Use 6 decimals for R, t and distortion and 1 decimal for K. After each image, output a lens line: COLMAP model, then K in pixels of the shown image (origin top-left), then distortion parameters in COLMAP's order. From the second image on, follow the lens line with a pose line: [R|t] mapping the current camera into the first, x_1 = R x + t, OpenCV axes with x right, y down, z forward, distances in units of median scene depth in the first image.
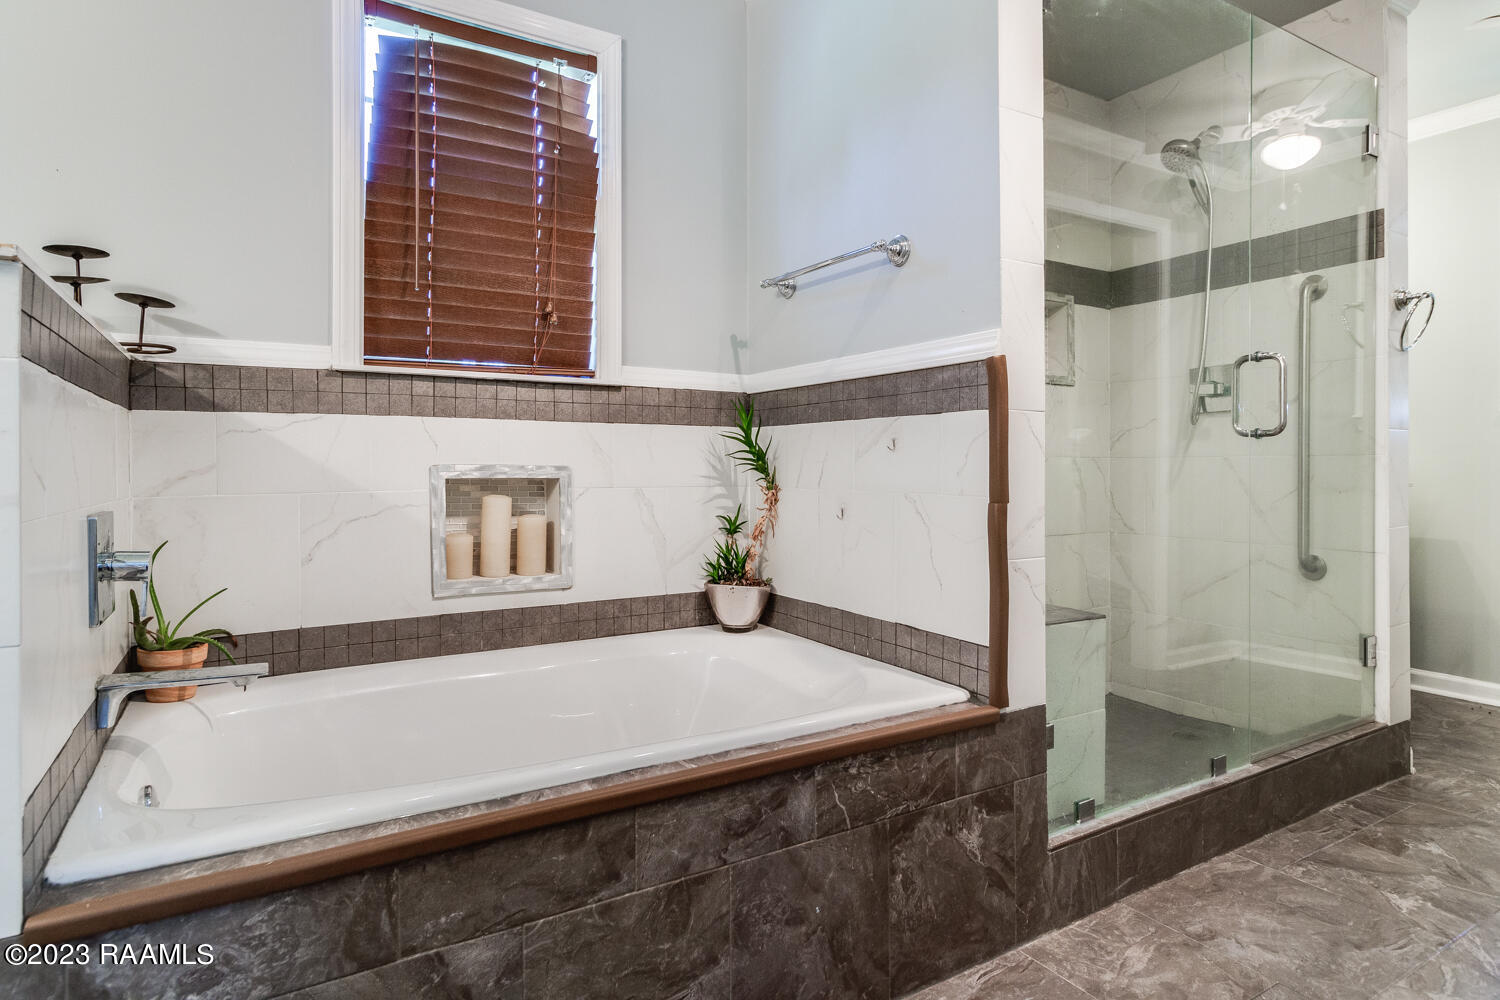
lens RADIAL K [[810.1, 0, 744.9], [0, 810.1, 488.2], [0, 0, 1]] dist [-0.006230, -0.000792]
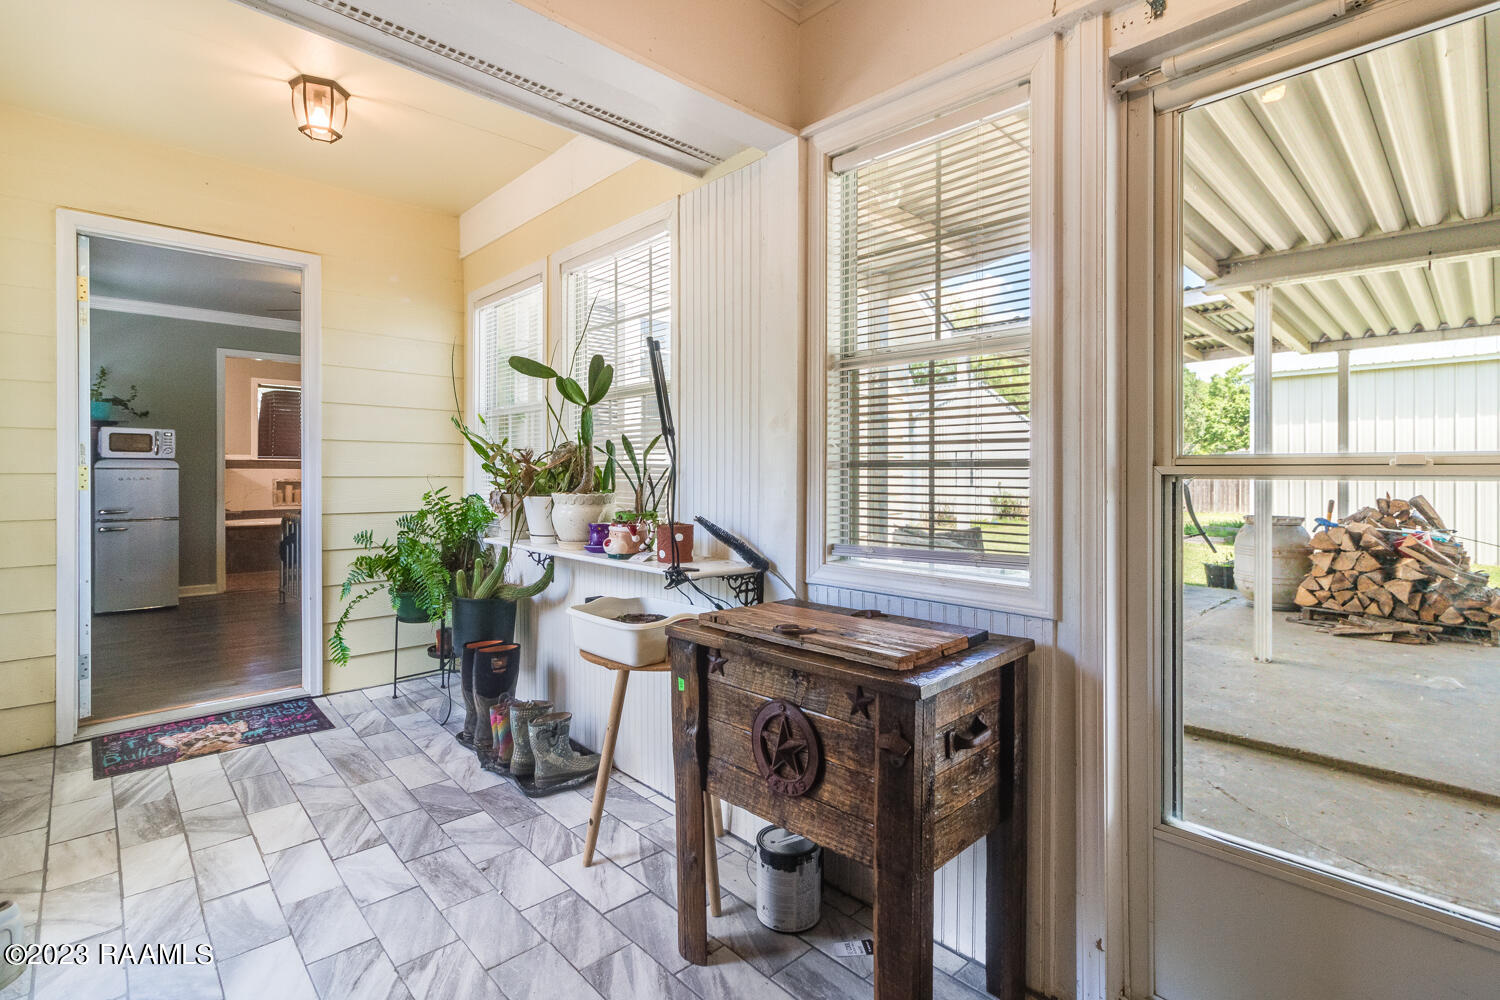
lens RADIAL K [[698.0, 0, 750.8], [0, 698.0, 492.3], [0, 0, 1]] dist [0.001149, 0.000100]
pose [[0.978175, 0.002883, 0.207761, 1.452434], [-0.001886, 0.999986, -0.004995, 0.063899], [-0.207772, 0.004494, 0.978167, -3.472663]]
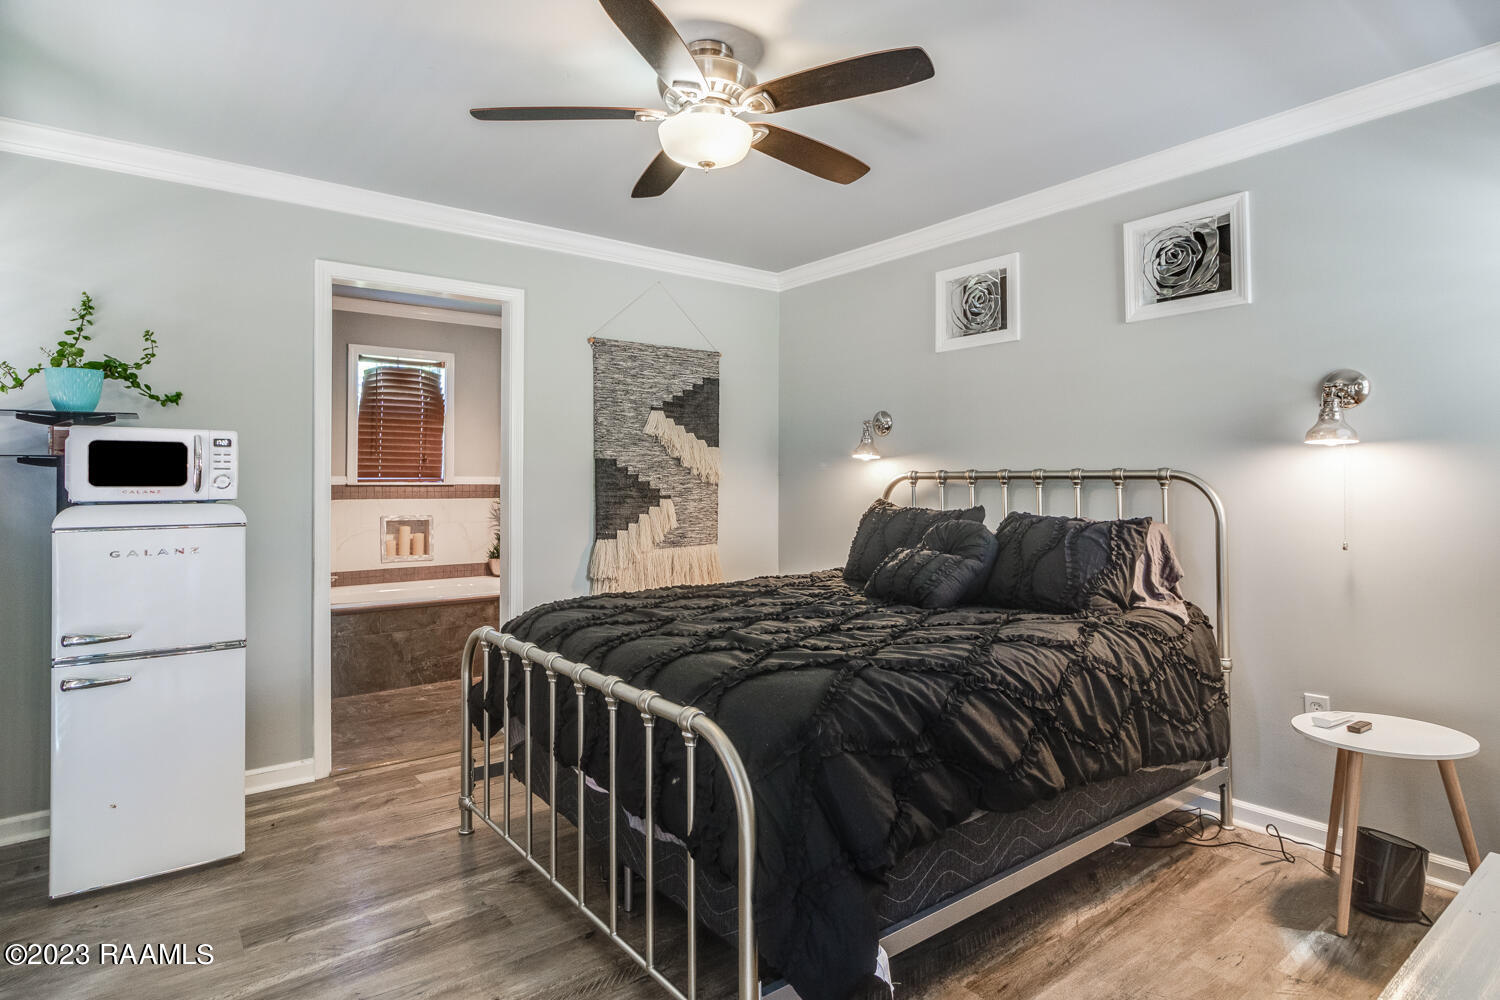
lens RADIAL K [[810.1, 0, 753.3], [0, 810.1, 496.8], [0, 0, 1]] dist [-0.006230, -0.000792]
pose [[0.994498, -0.001161, 0.104746, 0.578877], [0.002255, 0.999944, -0.010323, -0.059976], [-0.104728, 0.010503, 0.994445, -1.849943]]
